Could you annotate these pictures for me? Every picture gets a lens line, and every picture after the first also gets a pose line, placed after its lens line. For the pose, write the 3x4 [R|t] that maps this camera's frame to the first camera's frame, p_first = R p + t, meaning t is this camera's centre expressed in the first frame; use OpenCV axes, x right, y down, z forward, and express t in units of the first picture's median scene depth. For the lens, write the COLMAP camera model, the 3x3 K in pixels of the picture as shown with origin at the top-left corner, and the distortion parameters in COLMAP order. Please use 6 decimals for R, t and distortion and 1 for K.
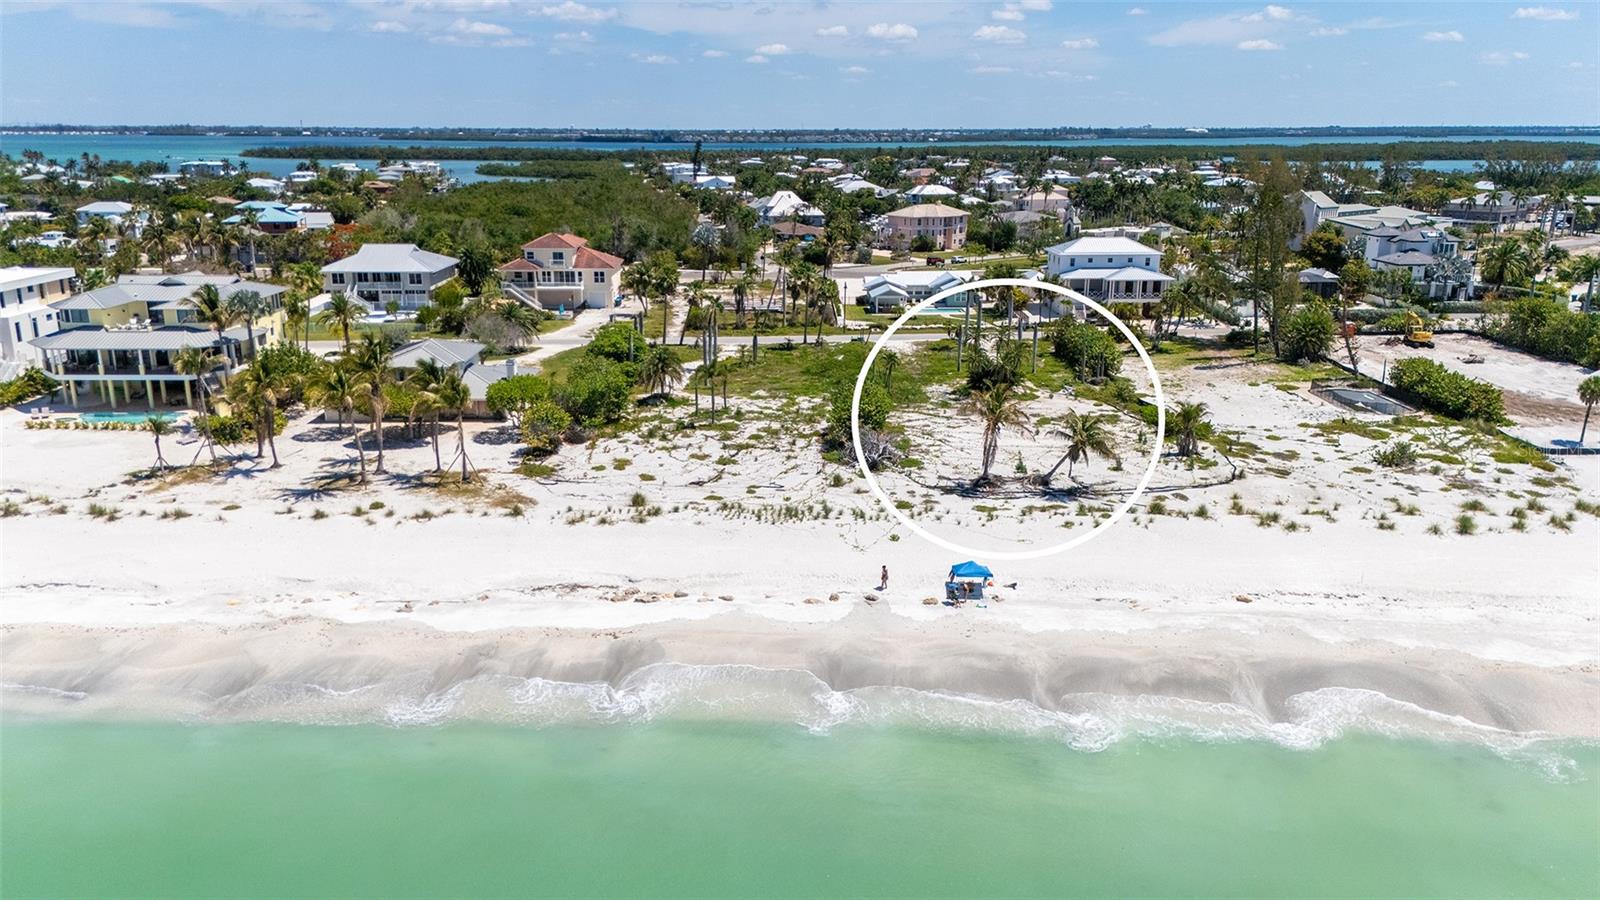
lens RADIAL K [[1173.2, 0, 796.1], [0, 1173.2, 447.2], [0, 0, 1]] dist [0.083977, -0.094222]
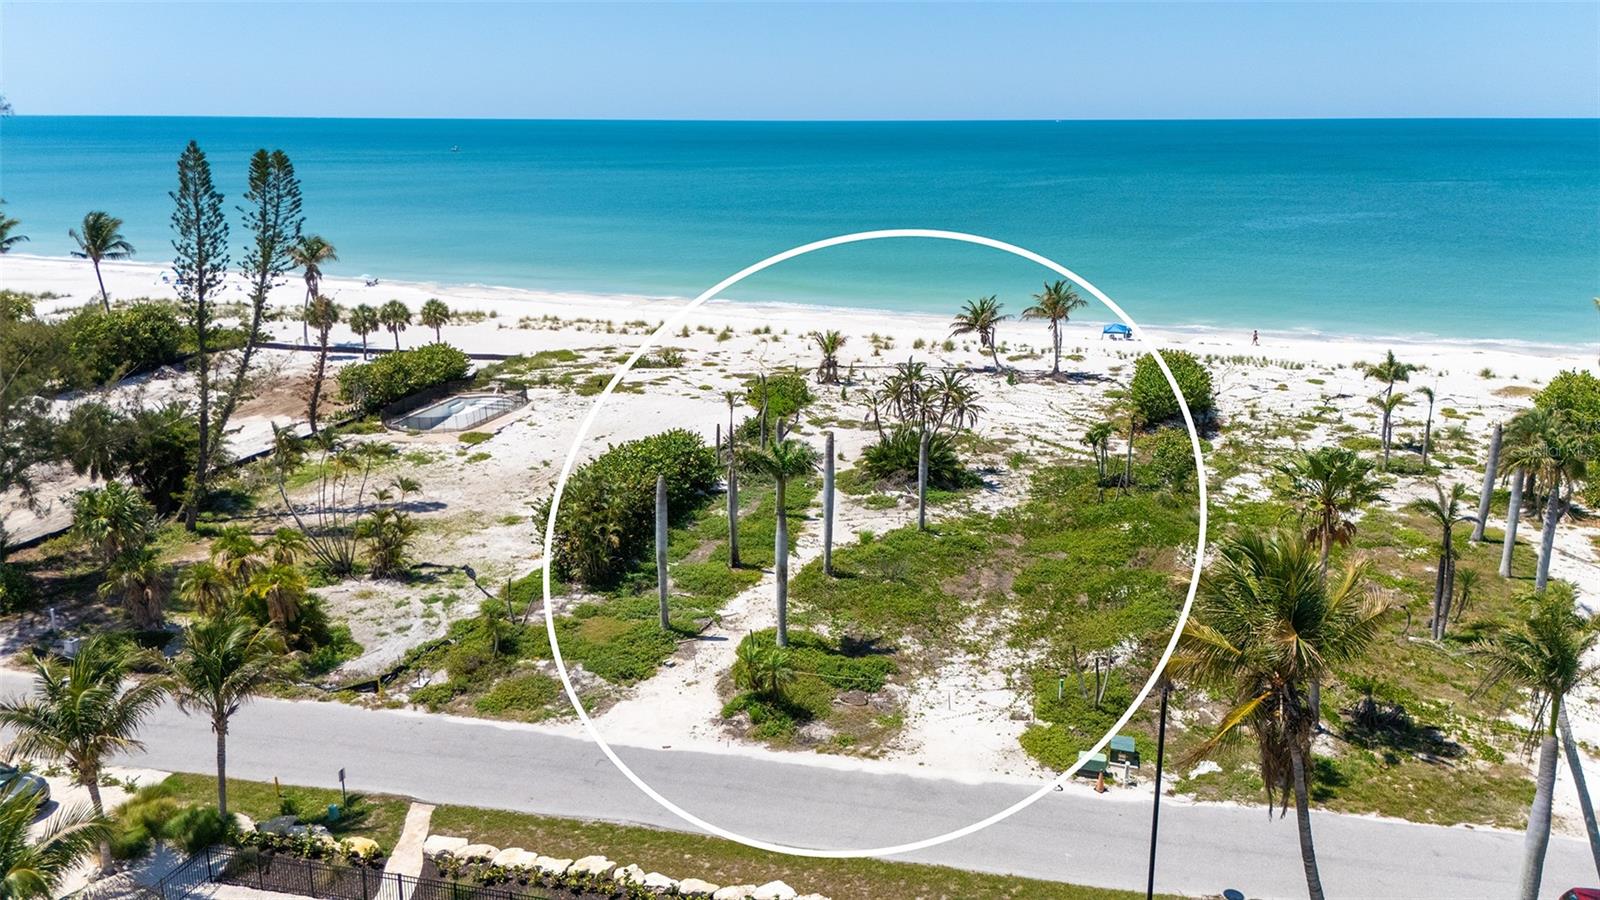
lens RADIAL K [[1173.2, 0, 796.1], [0, 1173.2, 447.2], [0, 0, 1]] dist [0.083977, -0.094222]
pose [[-0.958664, -0.079007, 0.273350, 0.073514], [0.071895, 0.862246, 0.501361, -0.414245], [-0.275306, 0.500289, -0.820925, 1.711370]]
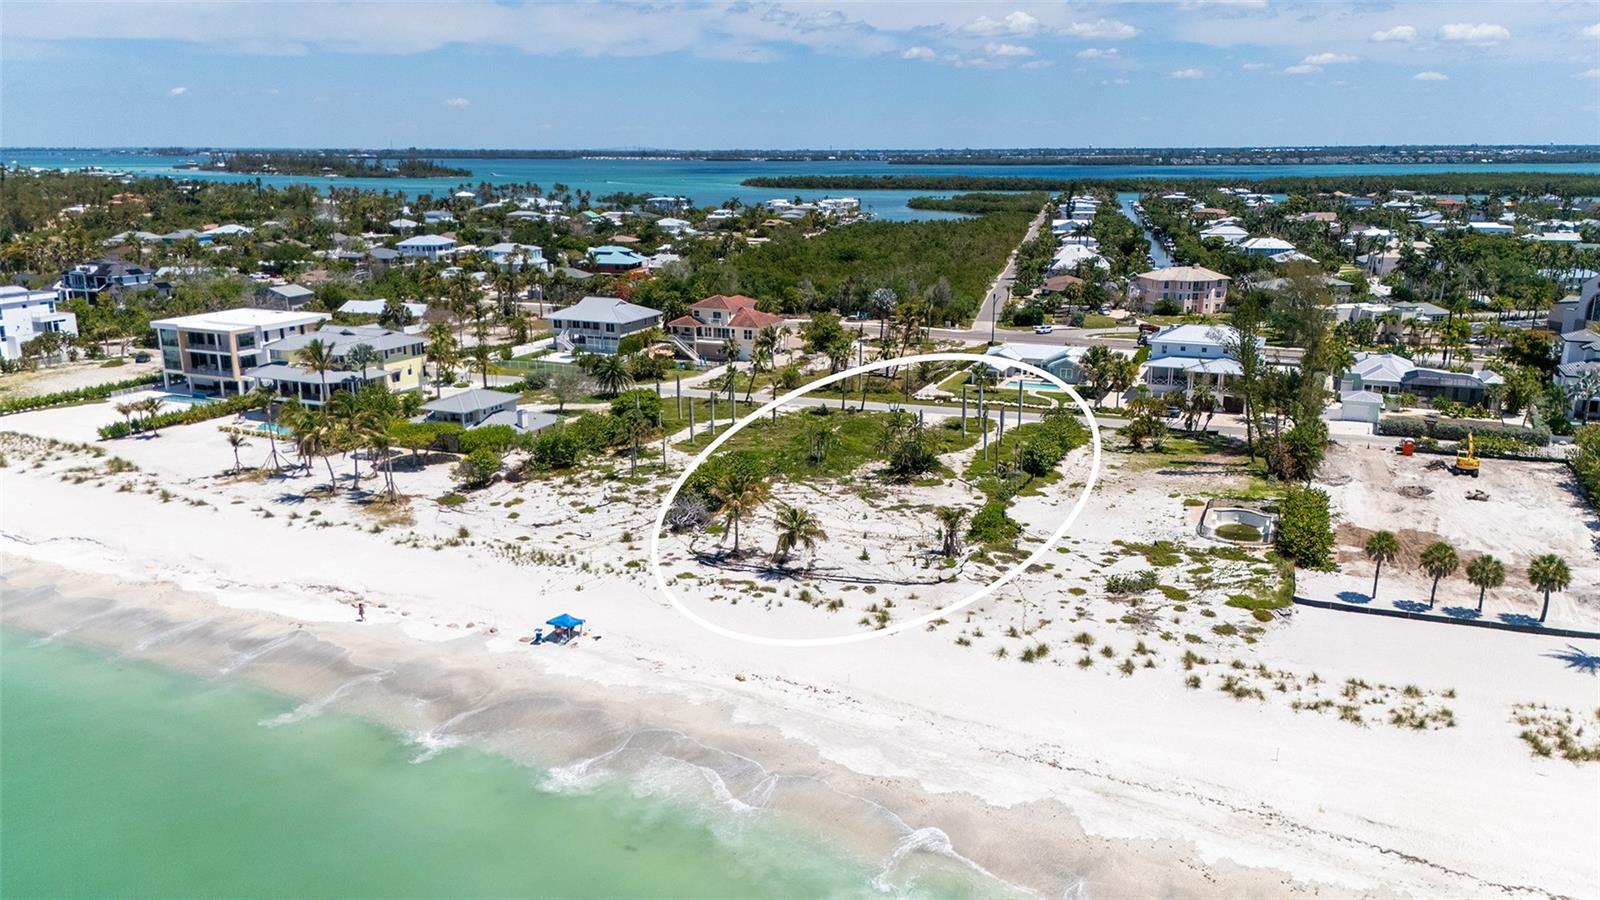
lens RADIAL K [[1173.2, 0, 796.1], [0, 1173.2, 447.2], [0, 0, 1]] dist [0.083977, -0.094222]
pose [[0.911369, 0.099249, -0.399446, 0.576640], [-0.105104, 0.994435, 0.007281, -0.079048], [0.397945, 0.035348, 0.916728, -0.057501]]
